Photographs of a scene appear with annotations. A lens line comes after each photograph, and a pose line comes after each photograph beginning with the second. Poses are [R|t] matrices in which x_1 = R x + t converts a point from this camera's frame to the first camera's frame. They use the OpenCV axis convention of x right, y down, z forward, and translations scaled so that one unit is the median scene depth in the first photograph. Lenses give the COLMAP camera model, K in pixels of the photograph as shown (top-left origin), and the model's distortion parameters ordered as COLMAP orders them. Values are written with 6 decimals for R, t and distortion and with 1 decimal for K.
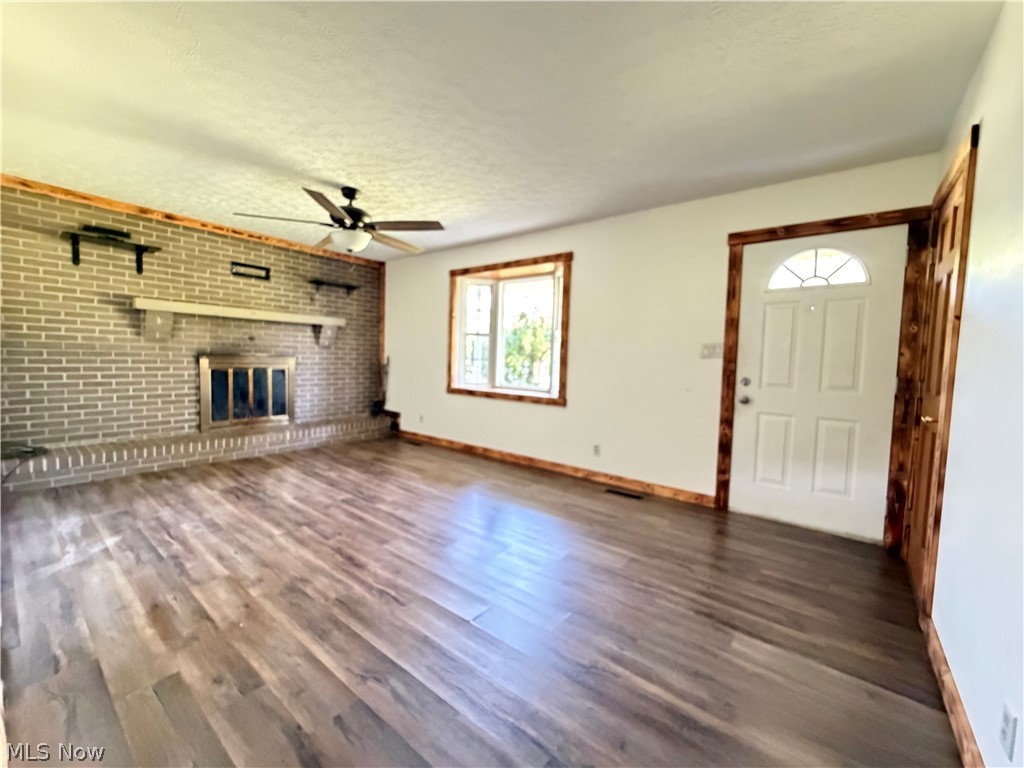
lens RADIAL K [[417.2, 0, 509.2], [0, 417.2, 387.1], [0, 0, 1]] dist [-0.001073, -0.000291]
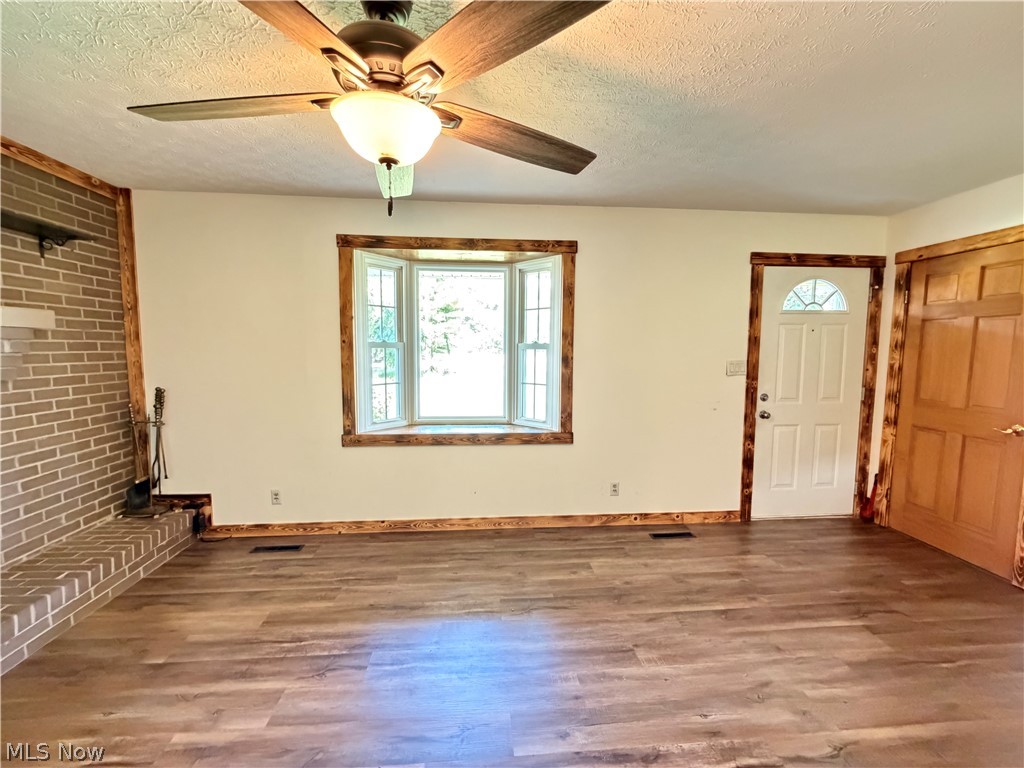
lens RADIAL K [[410.9, 0, 509.3], [0, 410.9, 383.6], [0, 0, 1]] dist [0.000790, -0.000006]
pose [[0.724599, -0.086396, 0.683734, -0.606962], [0.065678, 0.996252, 0.056282, -0.148130], [-0.686034, 0.004125, 0.727557, 0.687006]]
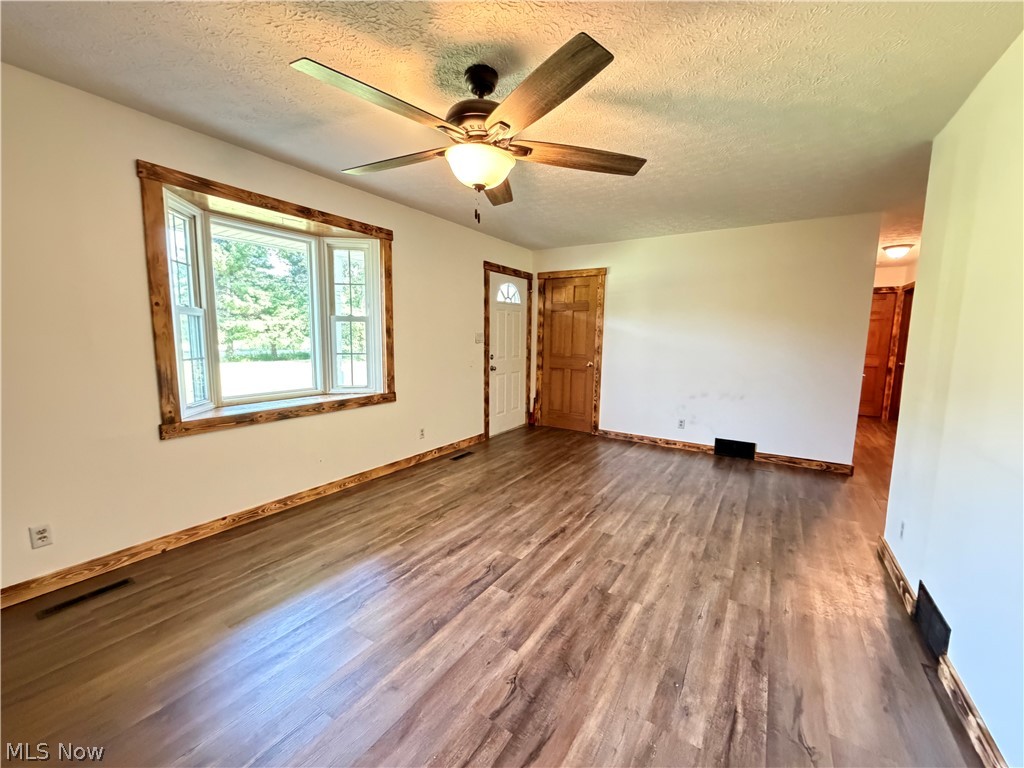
lens RADIAL K [[410.1, 0, 512.0], [0, 410.1, 384.0], [0, 0, 1]] dist [0.000578, 0.000038]
pose [[-0.105412, -0.152215, 0.982710, -1.029807], [0.053222, 0.985936, 0.158423, -0.158050], [-0.993003, 0.069002, -0.095828, 1.083535]]
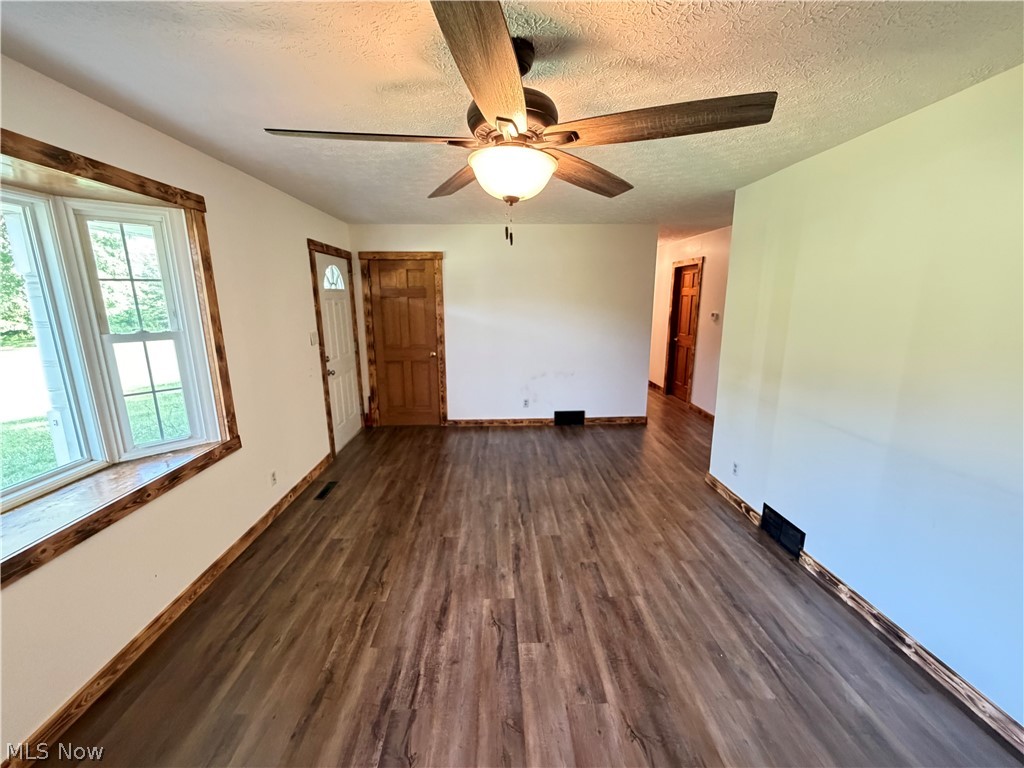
lens RADIAL K [[410.1, 0, 512.0], [0, 410.1, 384.0], [0, 0, 1]] dist [0.000578, 0.000038]
pose [[-0.658880, -0.183432, 0.729541, -0.781433], [0.038249, 0.960391, 0.276020, -0.273350], [-0.751275, 0.209769, -0.625766, 1.391092]]
